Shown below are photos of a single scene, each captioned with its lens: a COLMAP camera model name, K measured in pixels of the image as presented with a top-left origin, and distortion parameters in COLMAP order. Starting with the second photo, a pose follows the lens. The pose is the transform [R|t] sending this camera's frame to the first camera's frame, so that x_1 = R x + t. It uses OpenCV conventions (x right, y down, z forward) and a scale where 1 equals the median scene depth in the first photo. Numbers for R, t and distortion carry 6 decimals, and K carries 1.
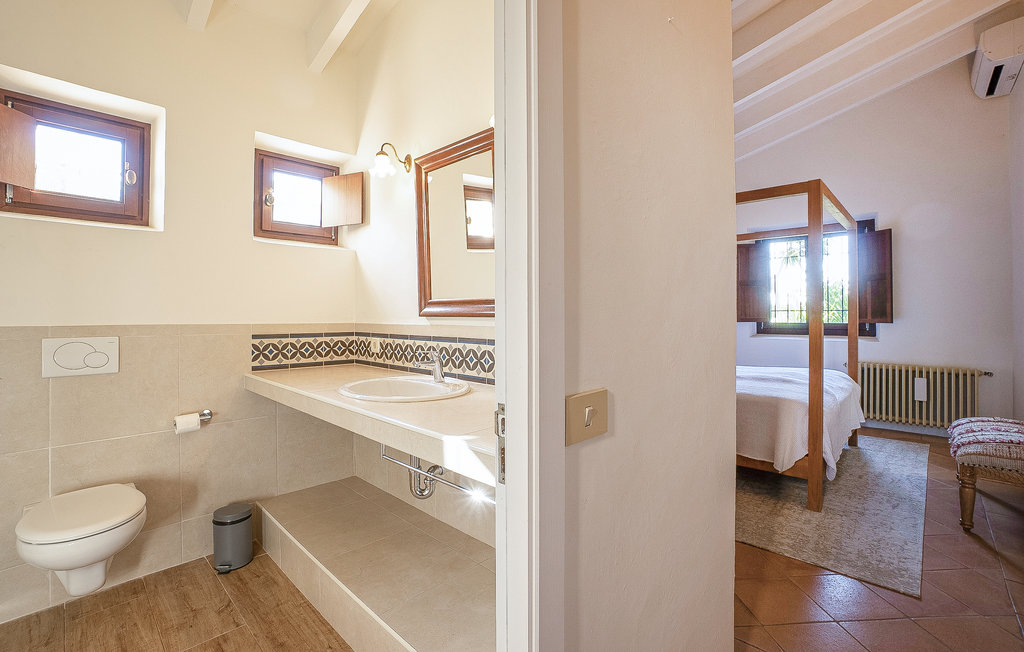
lens RADIAL K [[453.9, 0, 512.0], [0, 453.9, 326.0], [0, 0, 1]] dist [-0.065284, 0.017697]
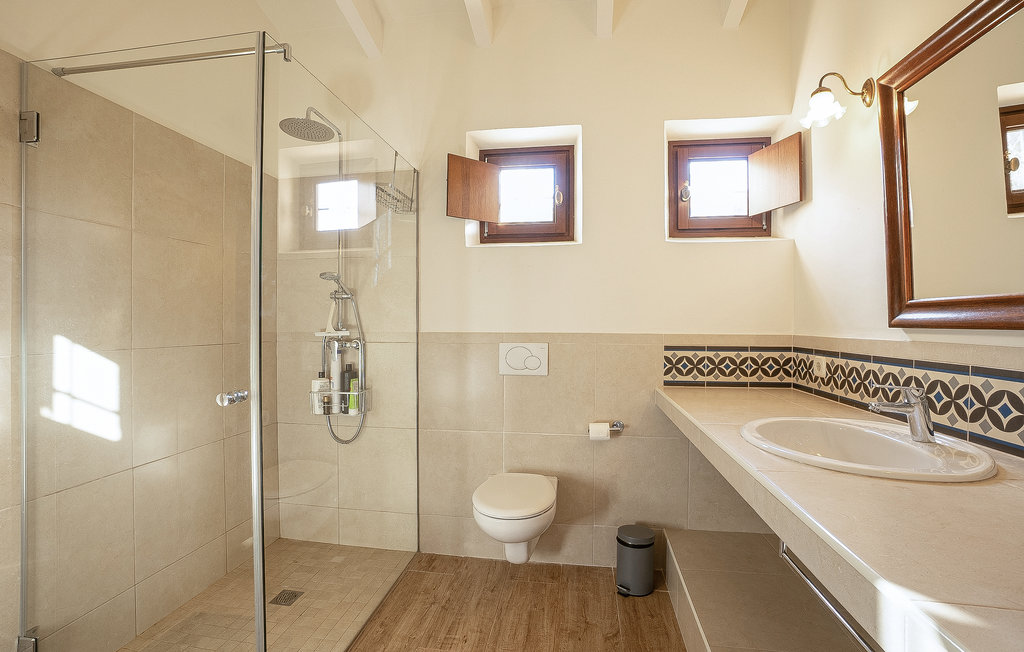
lens RADIAL K [[453.9, 0, 512.0], [0, 453.9, 326.0], [0, 0, 1]] dist [-0.065284, 0.017697]
pose [[0.570847, 0.005853, -0.821036, -0.008016], [-0.022249, 0.999718, -0.008342, -0.006025], [0.820755, 0.023030, 0.570816, 0.225287]]
